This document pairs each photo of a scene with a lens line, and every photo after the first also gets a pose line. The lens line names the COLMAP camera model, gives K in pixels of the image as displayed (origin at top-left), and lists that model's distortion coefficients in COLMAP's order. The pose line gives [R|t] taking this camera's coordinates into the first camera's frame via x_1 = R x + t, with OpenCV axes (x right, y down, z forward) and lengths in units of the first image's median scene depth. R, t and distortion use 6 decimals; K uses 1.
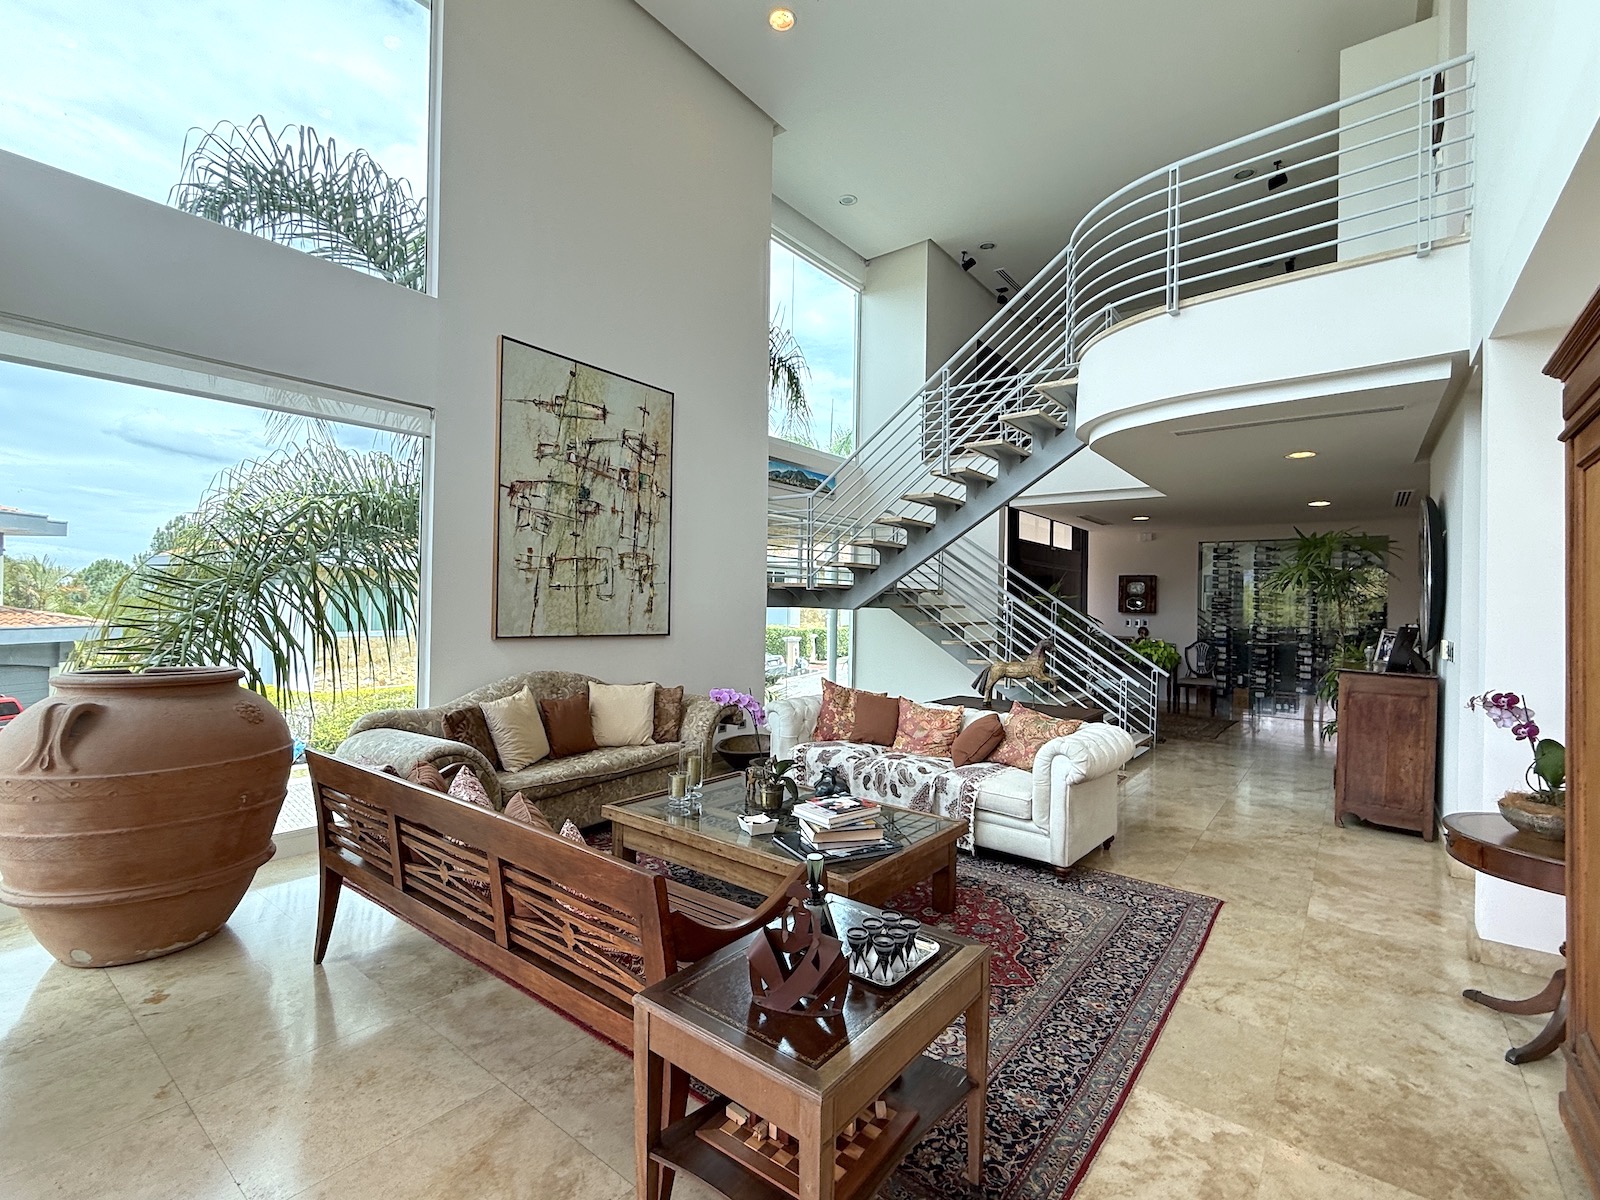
lens RADIAL K [[709.7, 0, 802.4], [0, 709.7, 603.3], [0, 0, 1]] dist [-0.001740, -0.000050]
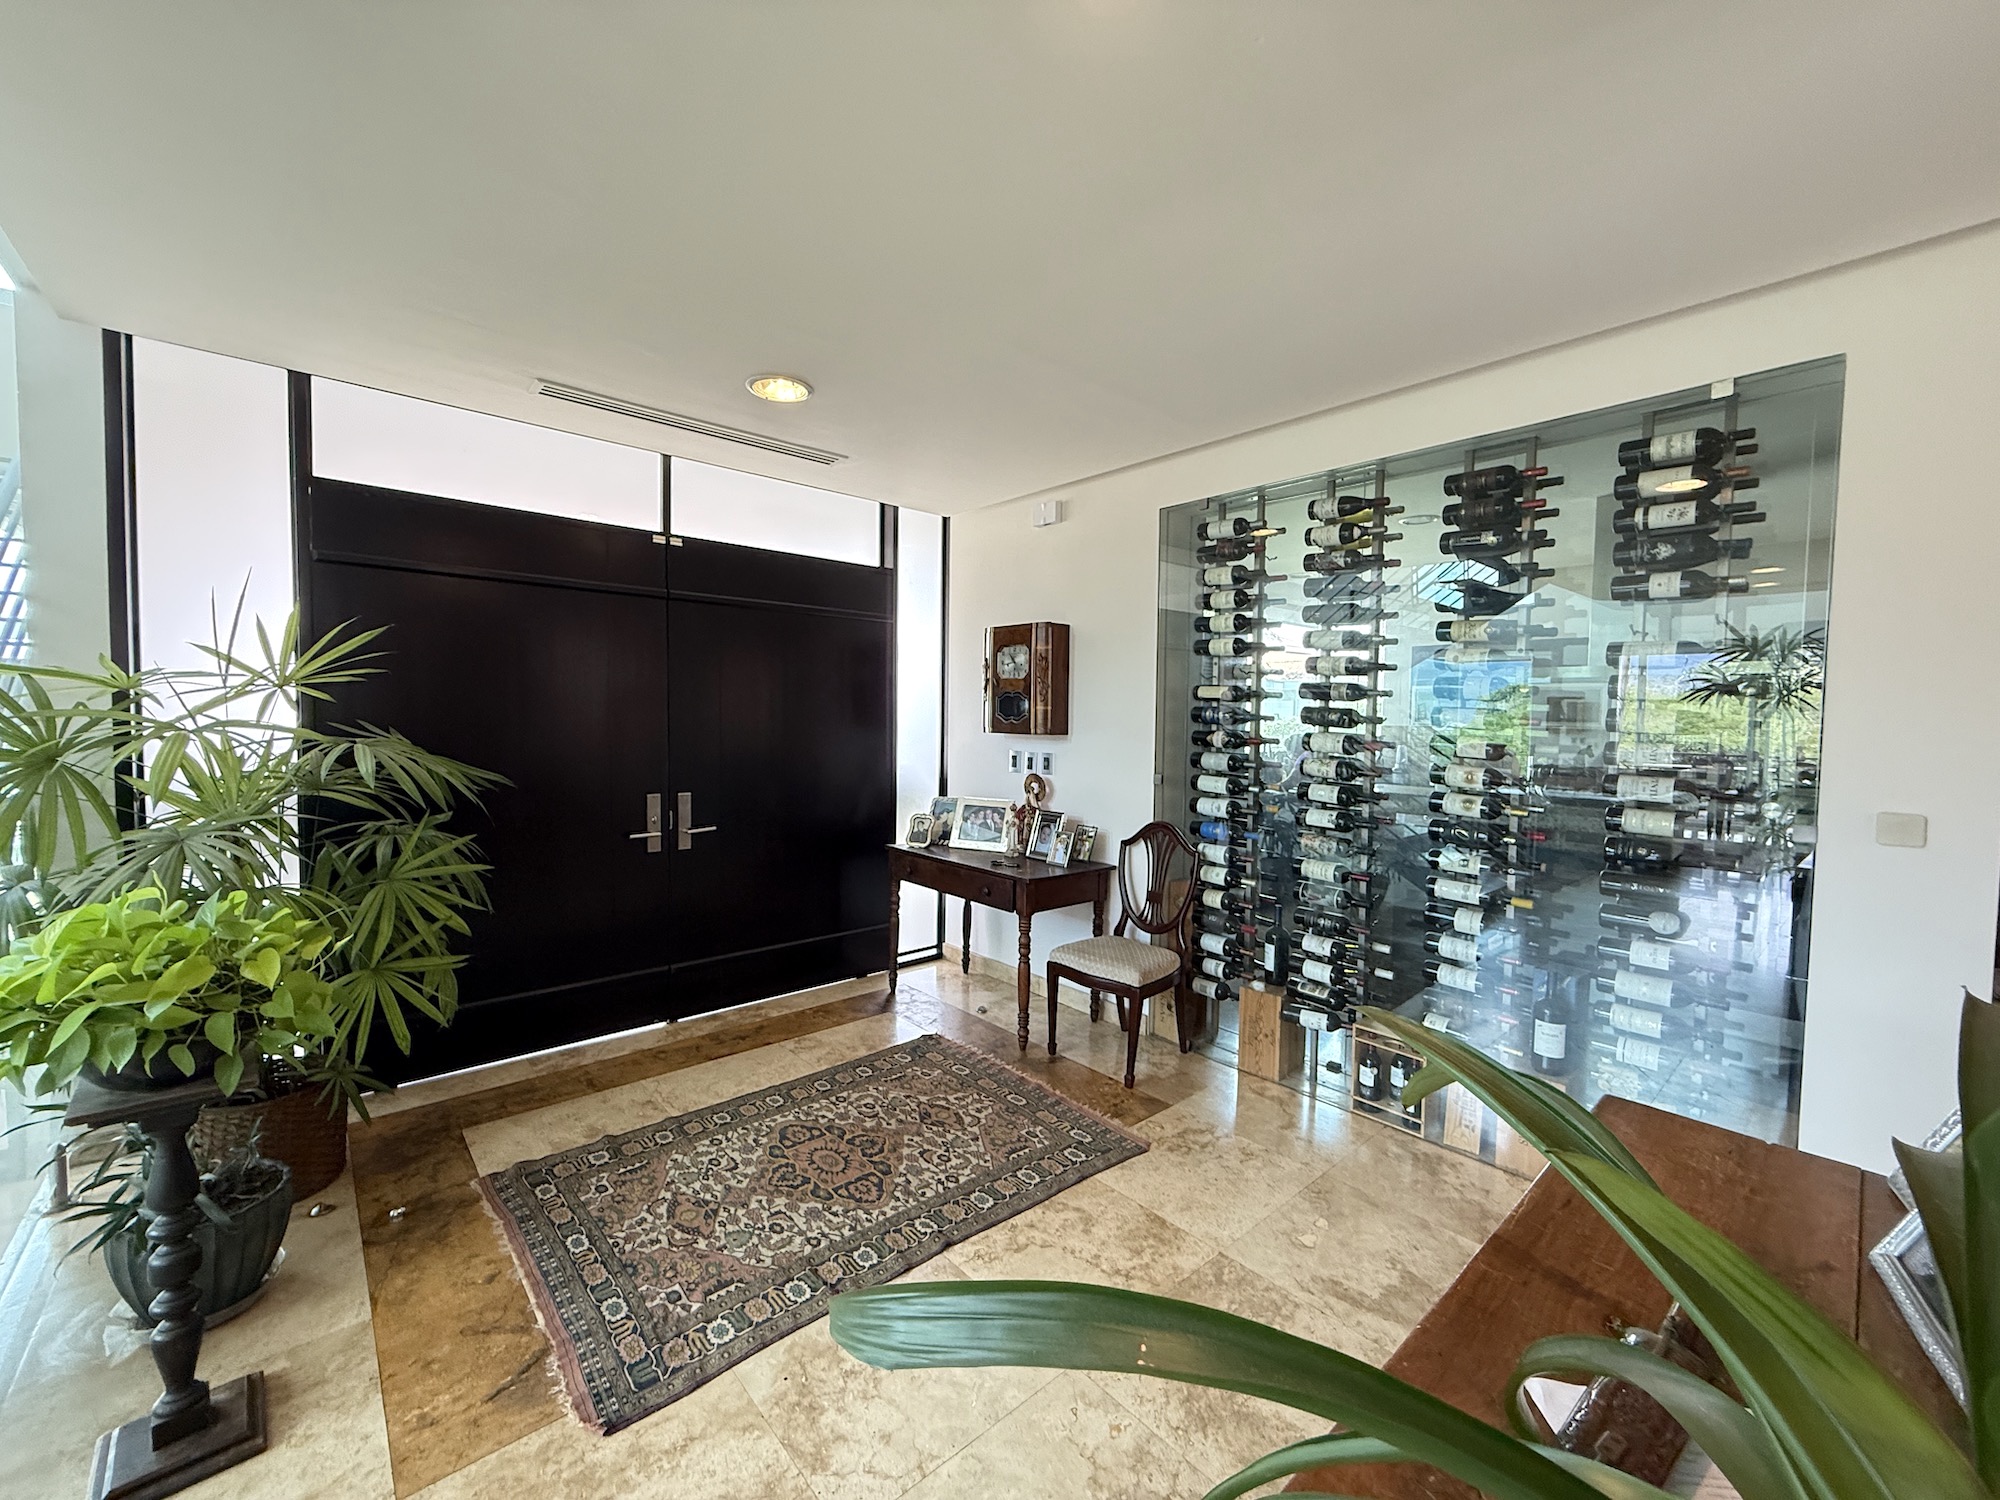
lens RADIAL K [[796.8, 0, 992.9], [0, 796.8, 745.1], [0, 0, 1]] dist [-0.000483, 0.000375]
pose [[0.983716, 0.001284, -0.179725, 1.017921], [0.004284, 0.999523, 0.030590, 0.013493], [0.179678, -0.030862, 0.983241, 1.174512]]
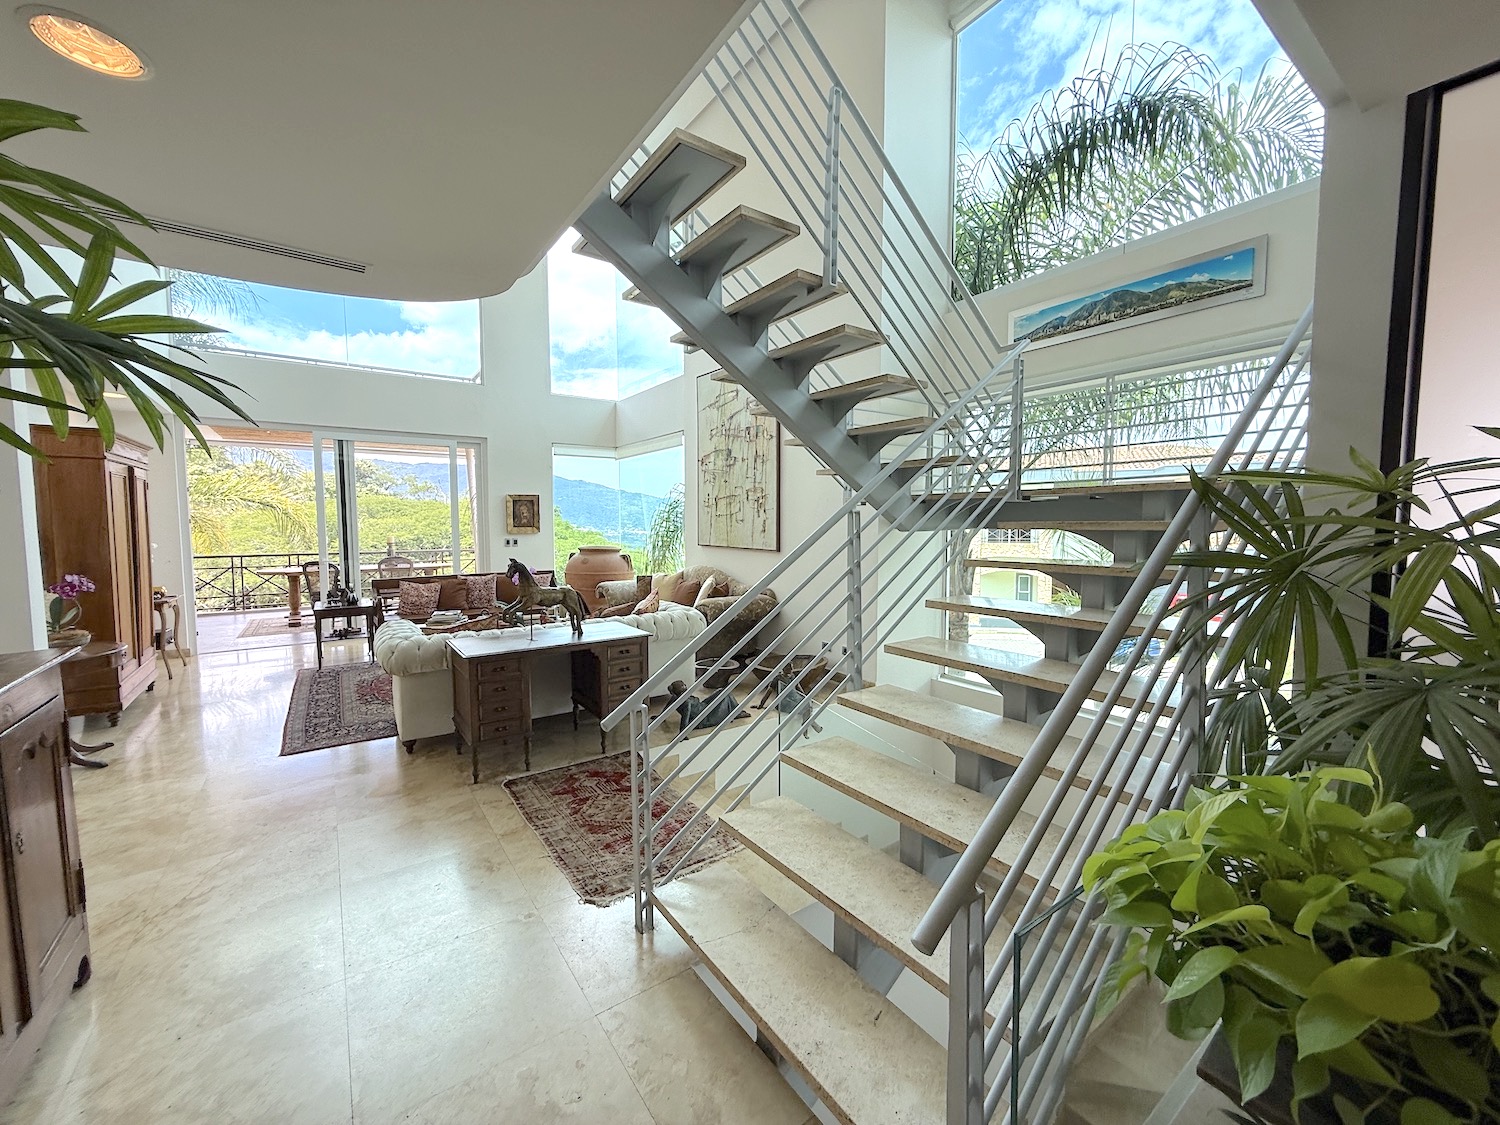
lens RADIAL K [[597.6, 0, 748.2], [0, 597.6, 564.0], [0, 0, 1]] dist [-0.000483, 0.000375]
pose [[-0.279552, 0.048753, -0.958892, 0.847043], [-0.003047, 0.998660, 0.051664, 0.014509], [0.960126, 0.017365, -0.279028, 1.297336]]
